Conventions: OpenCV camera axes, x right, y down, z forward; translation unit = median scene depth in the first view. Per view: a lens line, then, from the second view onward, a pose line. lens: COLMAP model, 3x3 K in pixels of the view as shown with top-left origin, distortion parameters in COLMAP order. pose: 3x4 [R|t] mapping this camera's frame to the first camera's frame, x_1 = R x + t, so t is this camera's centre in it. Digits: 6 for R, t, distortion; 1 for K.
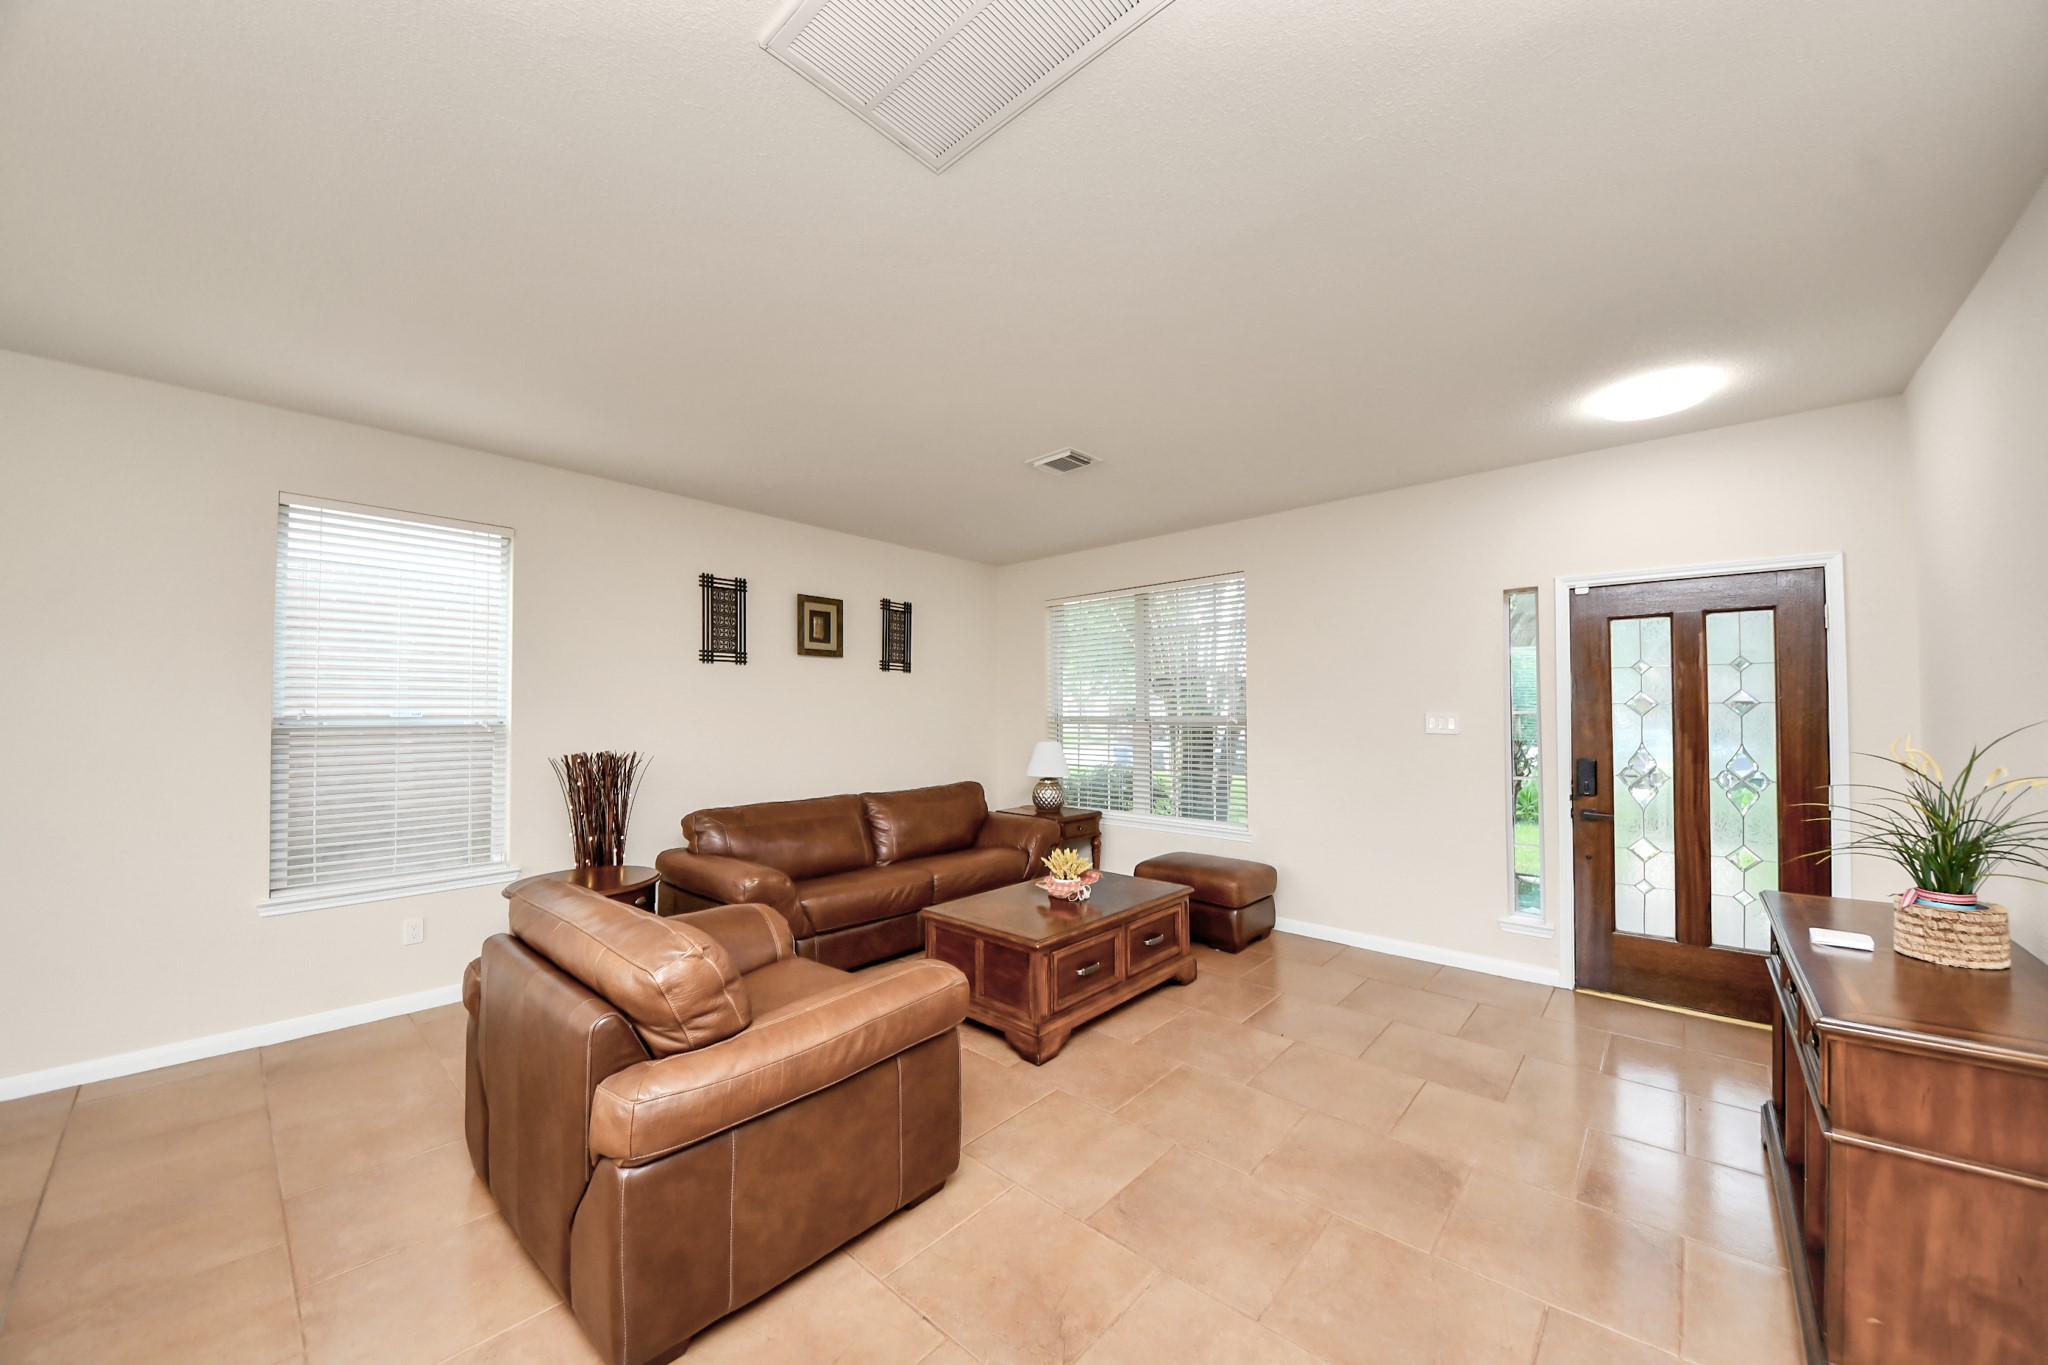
lens RADIAL K [[745.8, 0, 979.2], [0, 745.8, 699.9], [0, 0, 1]] dist [0.000562, -0.000011]
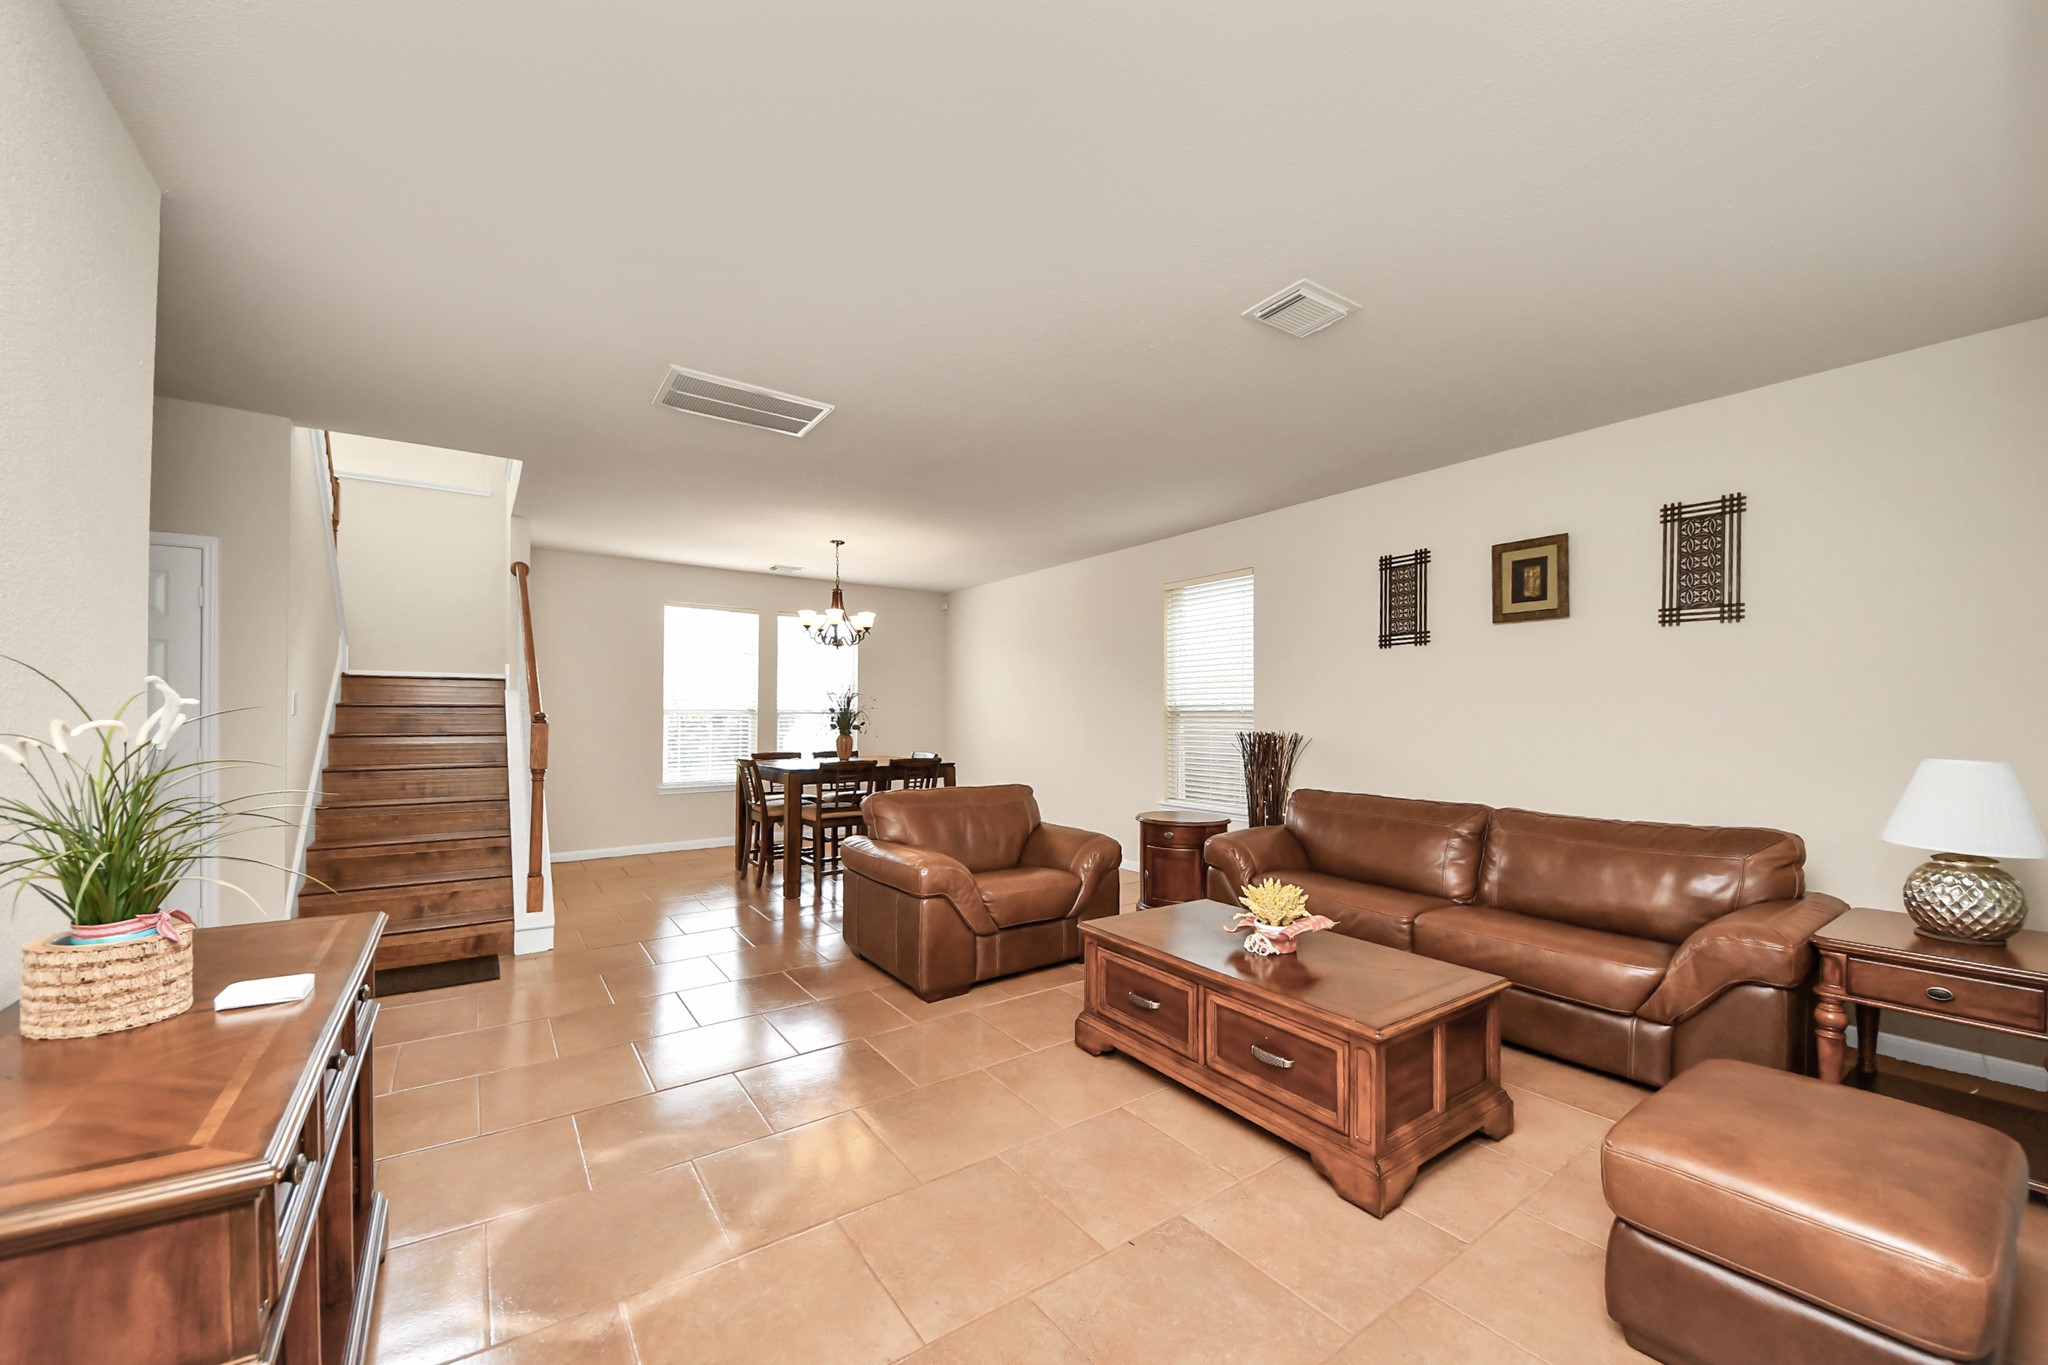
lens RADIAL K [[745.8, 0, 979.2], [0, 745.8, 699.9], [0, 0, 1]] dist [0.000562, -0.000011]
pose [[-0.245171, -0.019655, -0.969280, 0.685572], [0.010749, 0.999678, -0.022990, 0.033211], [0.969420, -0.016056, -0.244881, 0.713933]]
